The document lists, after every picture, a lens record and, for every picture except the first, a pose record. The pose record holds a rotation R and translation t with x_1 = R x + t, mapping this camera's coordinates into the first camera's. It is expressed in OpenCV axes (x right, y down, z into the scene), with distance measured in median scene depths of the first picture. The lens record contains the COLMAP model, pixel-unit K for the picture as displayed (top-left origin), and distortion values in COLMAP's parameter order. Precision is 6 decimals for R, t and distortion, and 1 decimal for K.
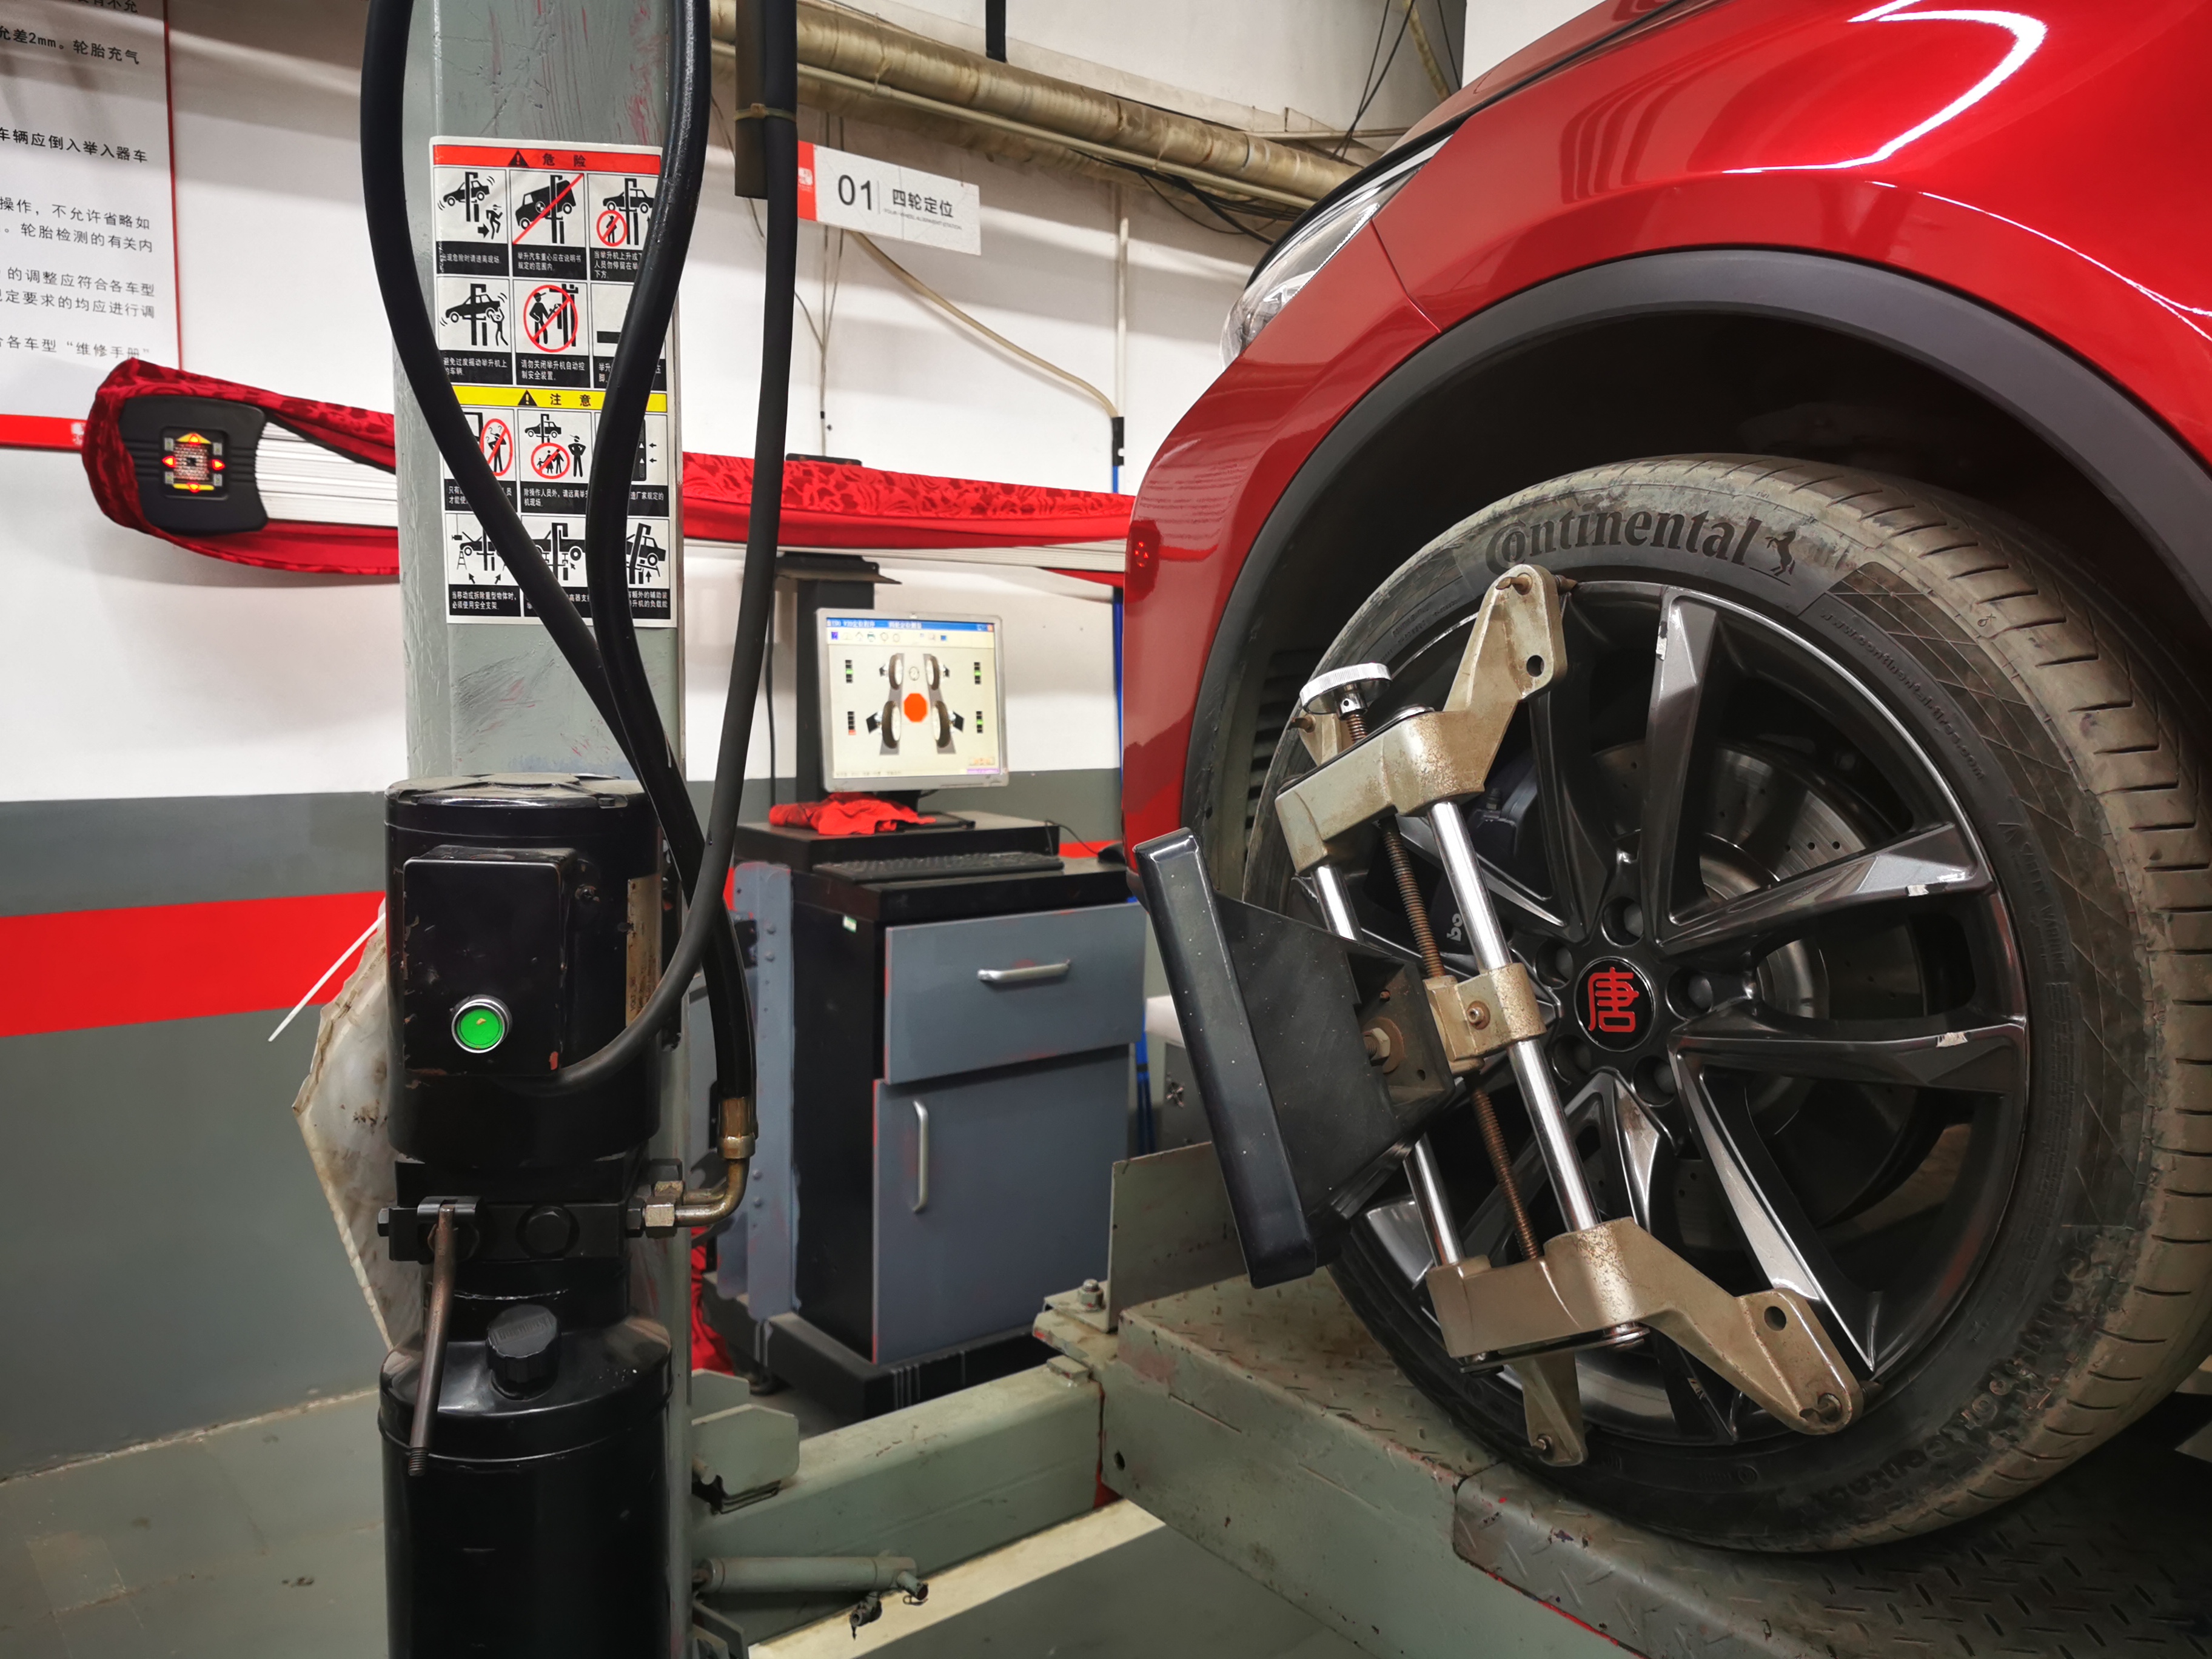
lens RADIAL K [[1758.0, 0, 1114.8], [0, 1758.0, 846.8], [0, 0, 1]] dist [0.055379, -0.067906]
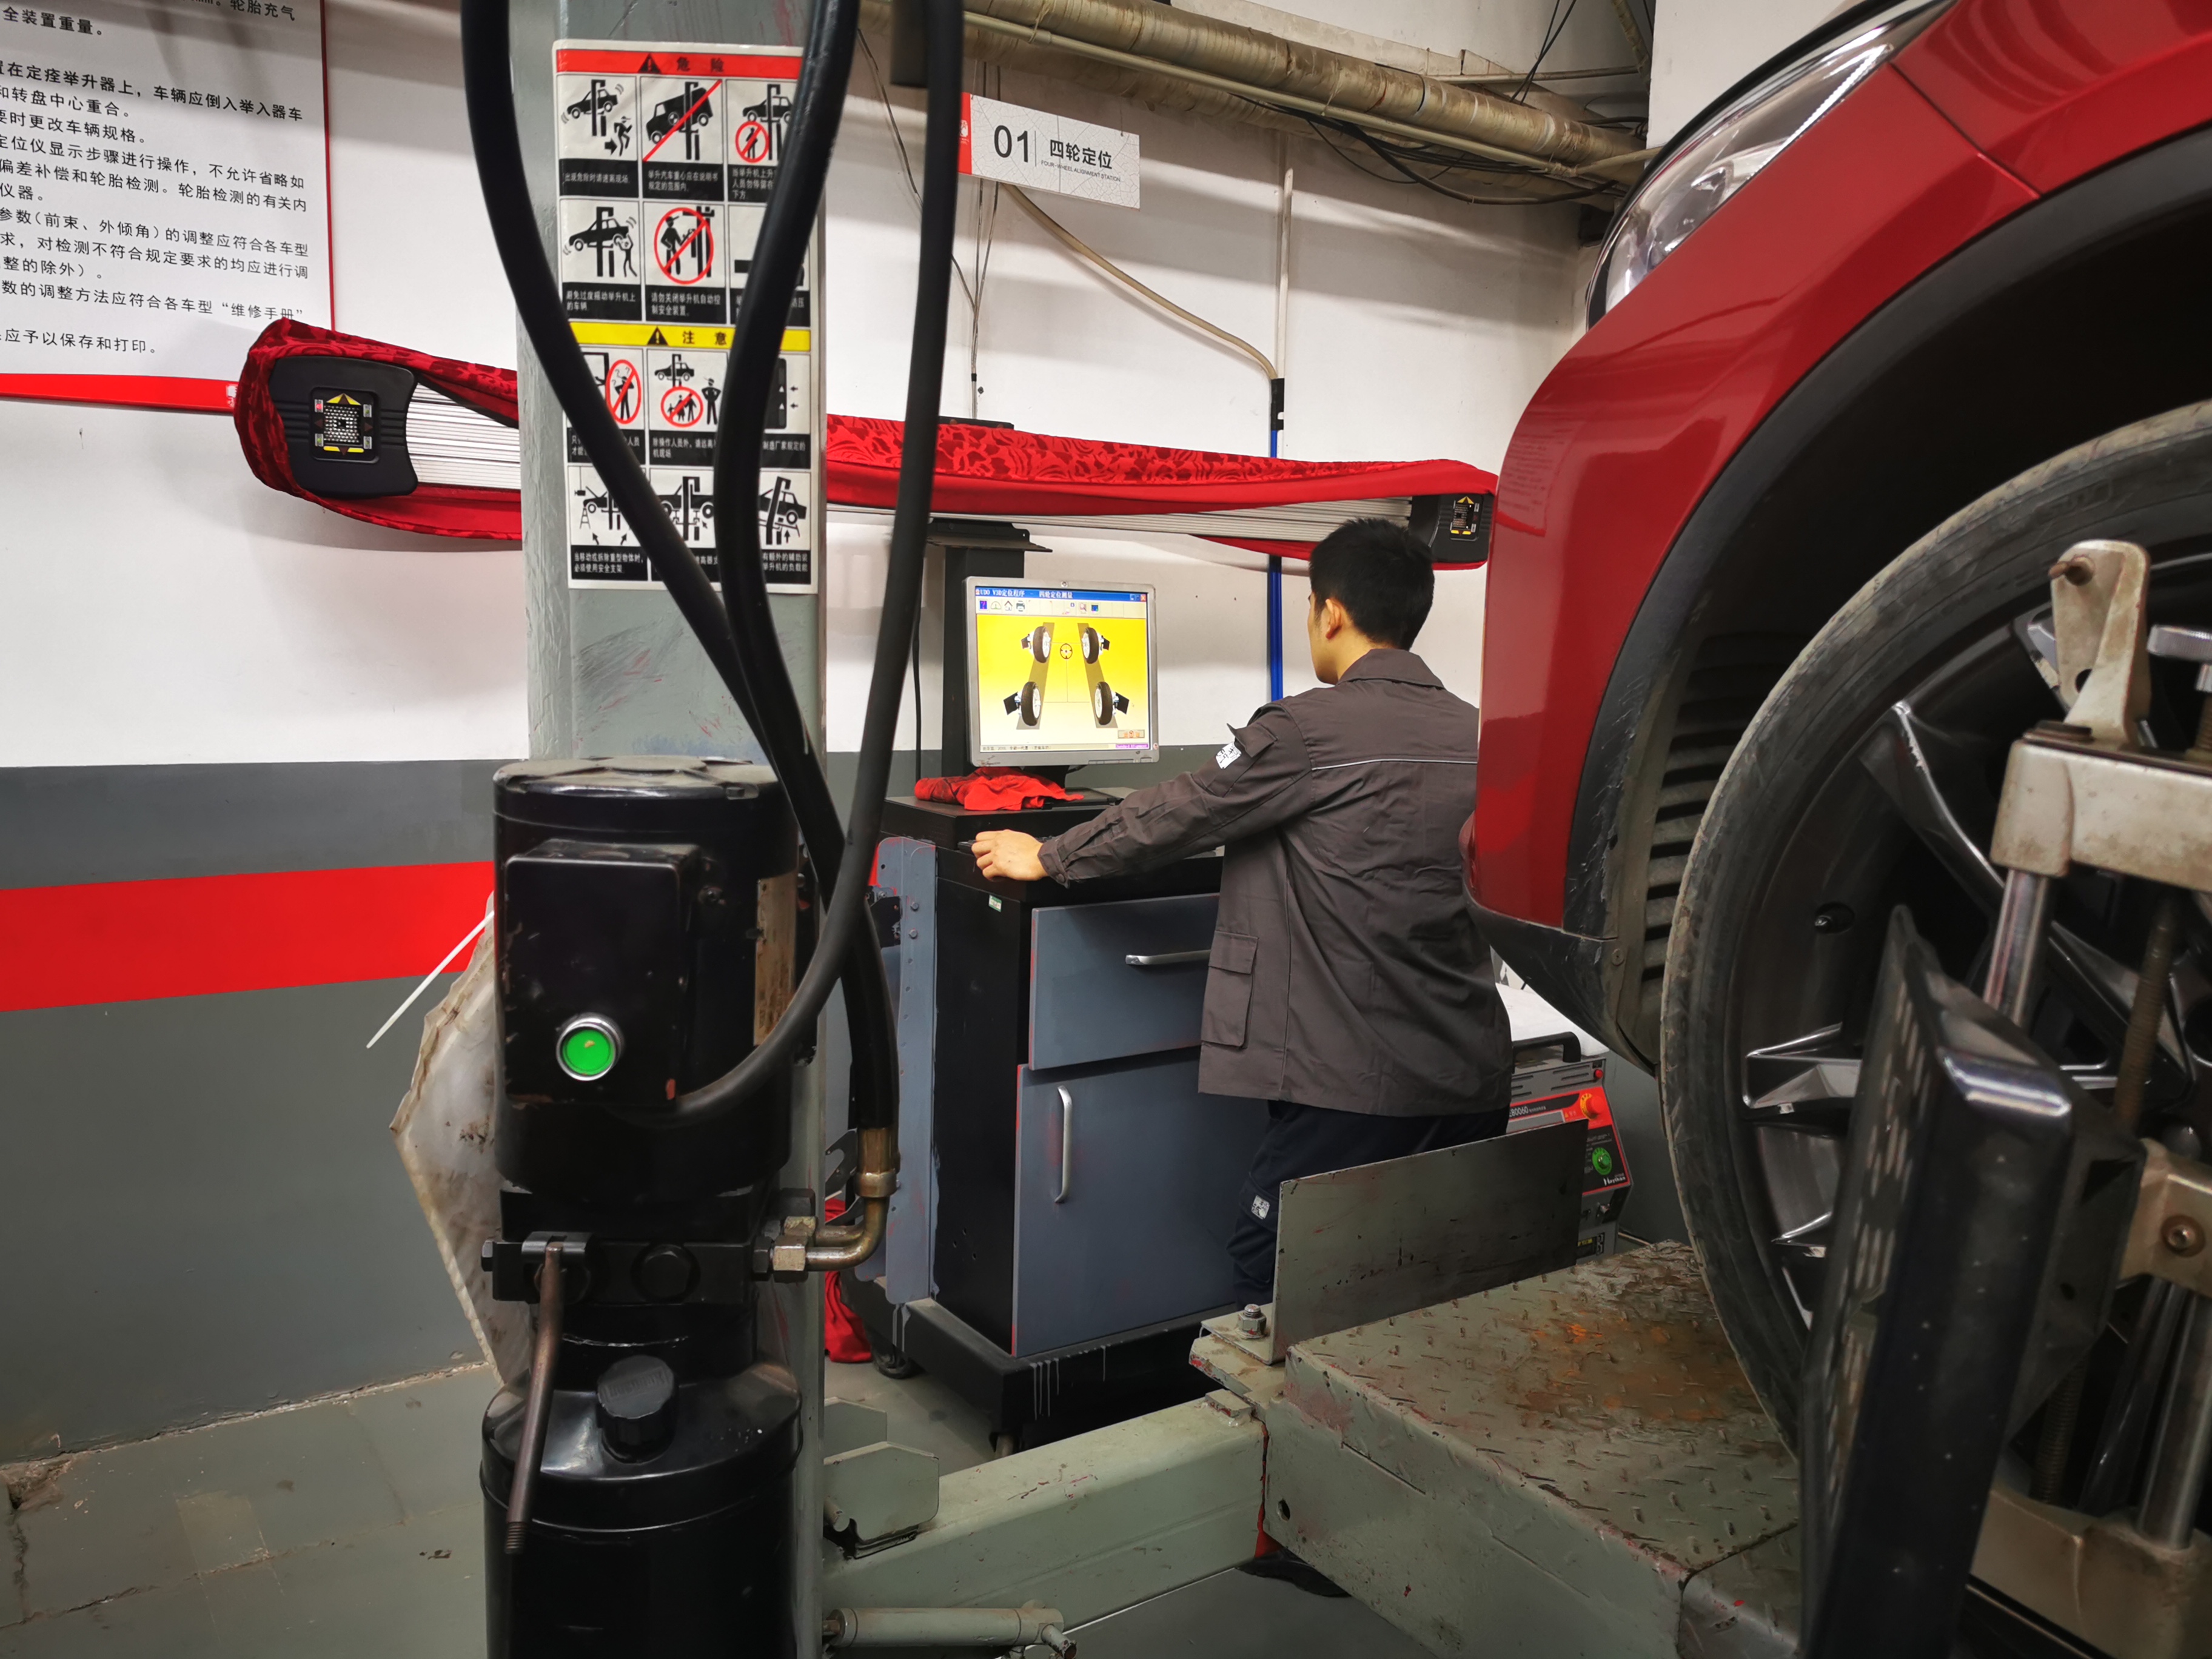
lens RADIAL K [[1758.0, 0, 1111.3], [0, 1758.0, 844.7], [0, 0, 1]] dist [0.055379, -0.067906]
pose [[0.996581, 0.016718, -0.080913, -0.016240], [-0.015499, 0.999757, 0.015679, -0.008475], [0.081156, -0.014371, 0.996598, 0.076019]]
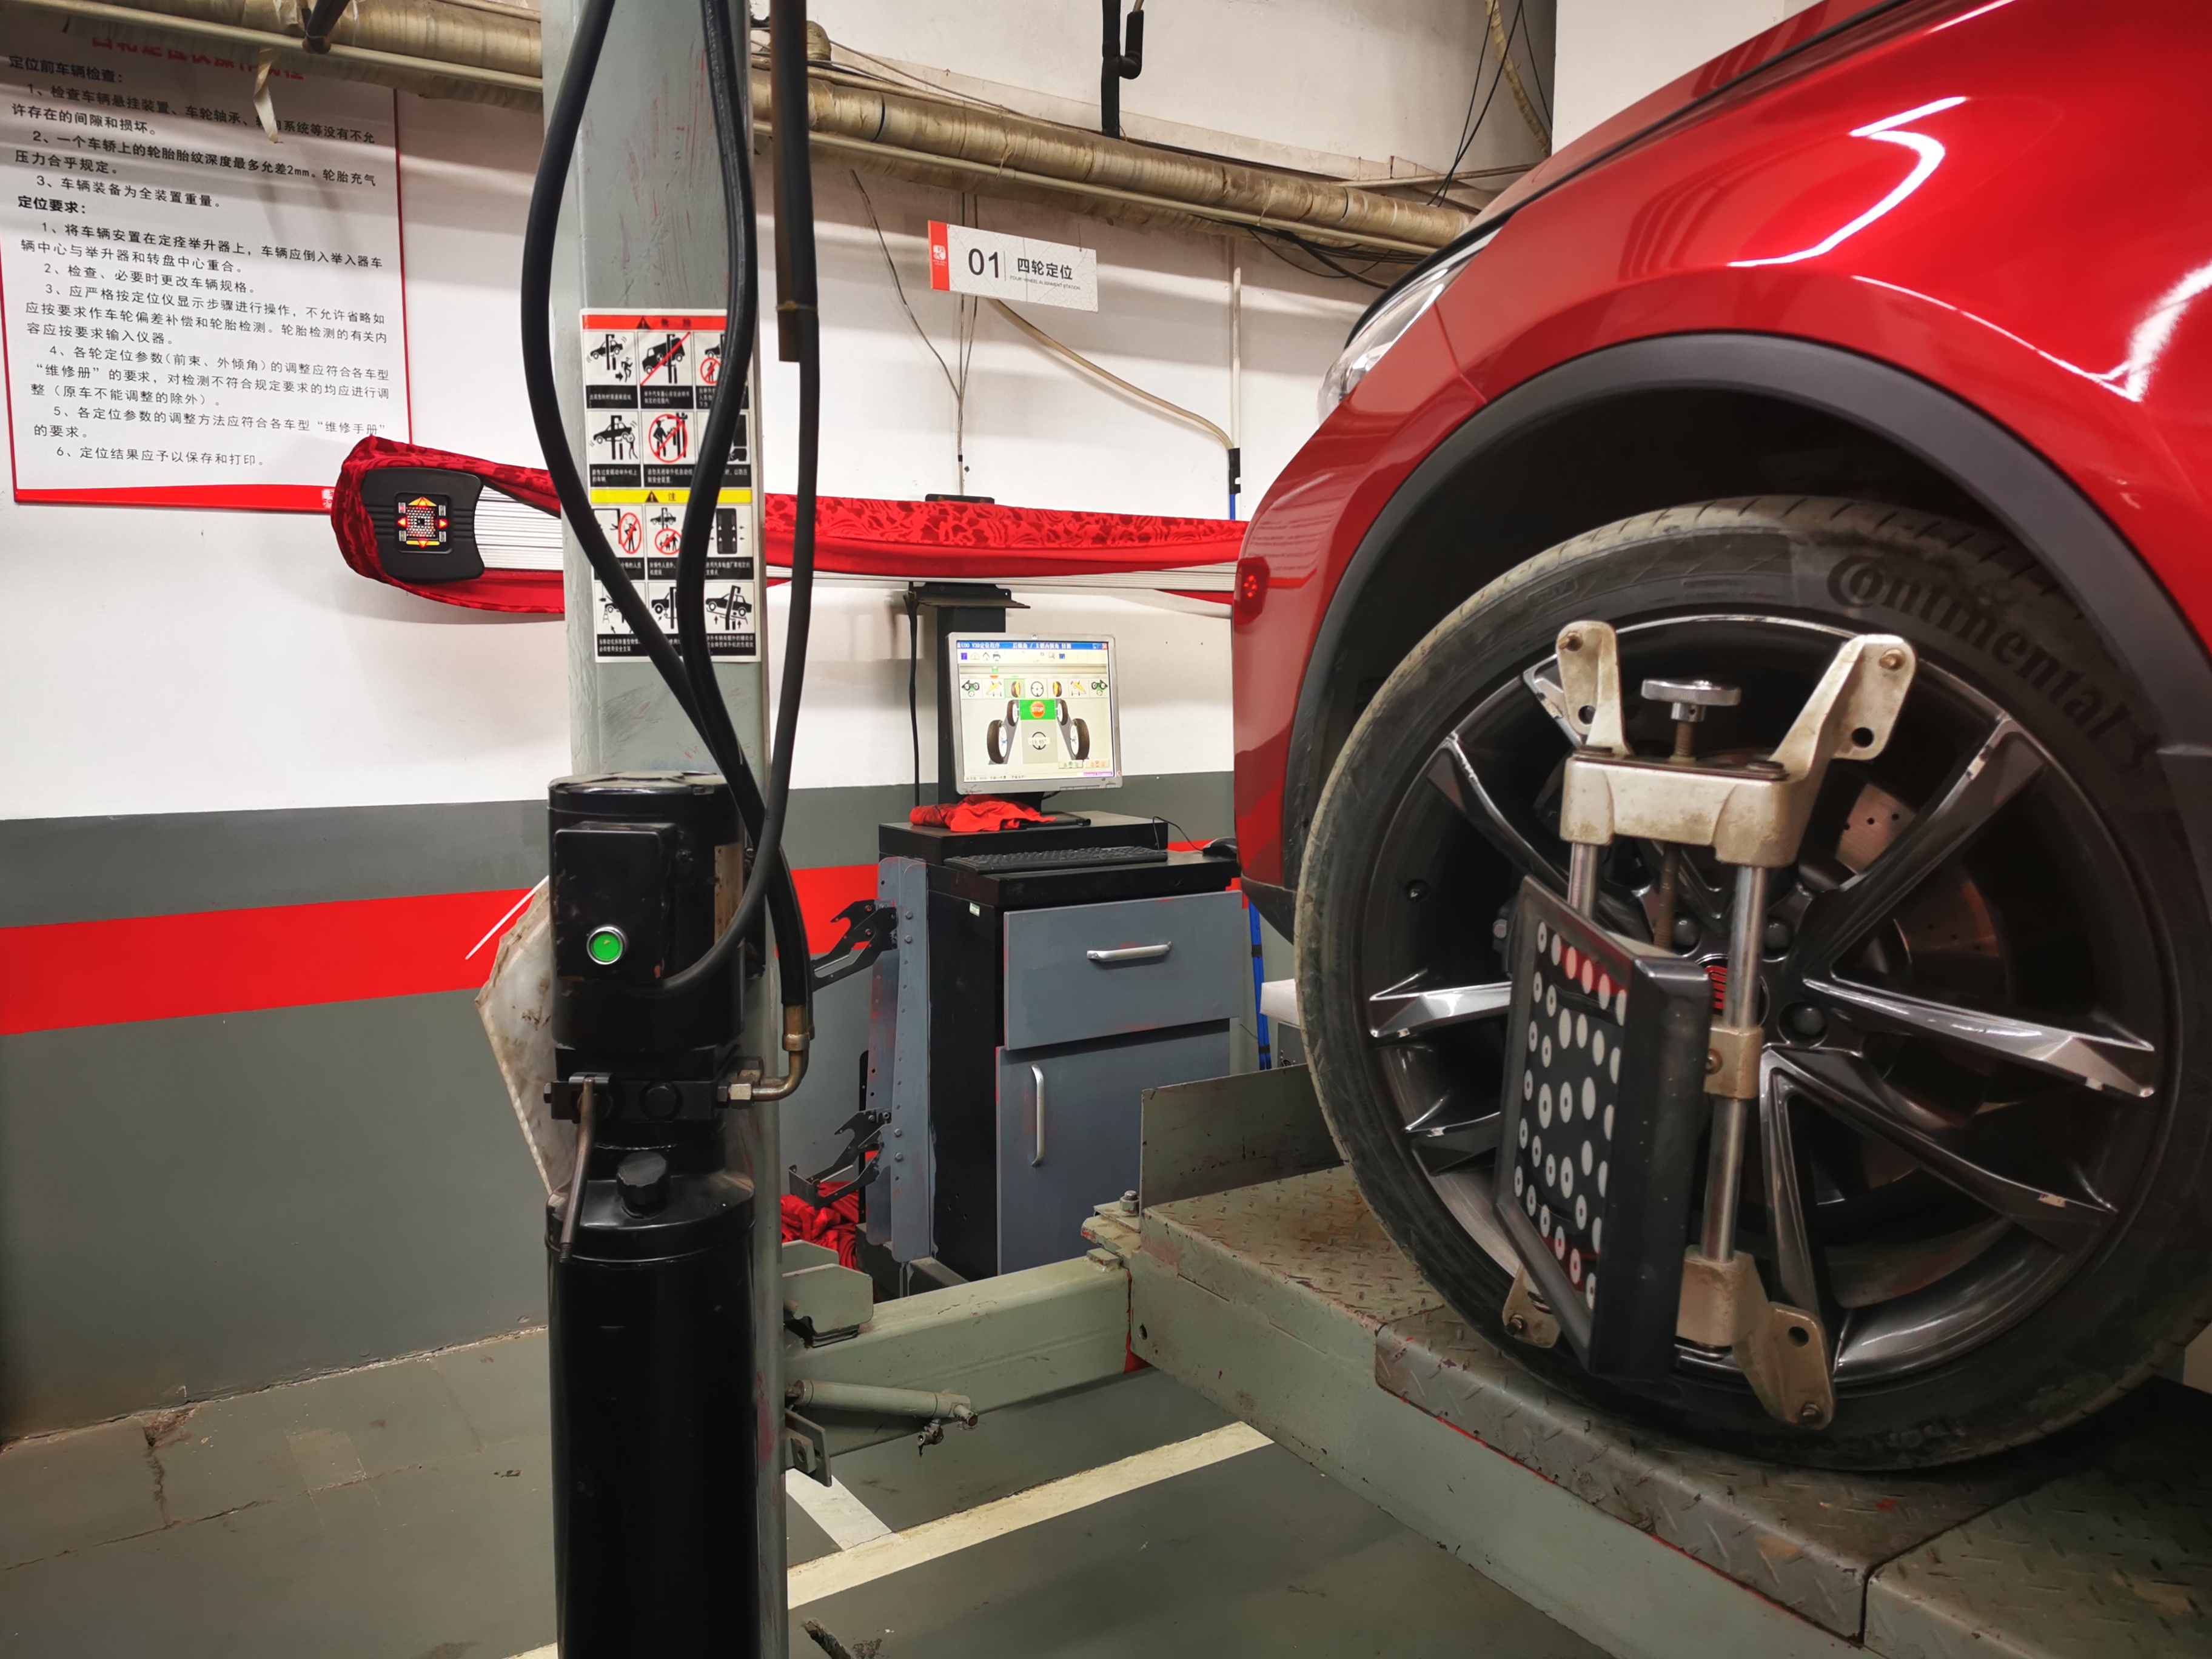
lens RADIAL K [[1758.0, 0, 1126.9], [0, 1758.0, 819.7], [0, 0, 1]] dist [0.055379, -0.067906]
pose [[0.994728, -0.010670, -0.101992, 0.102810], [0.008561, 0.999741, -0.021087, 0.016422], [0.102191, 0.020102, 0.994562, -0.189109]]
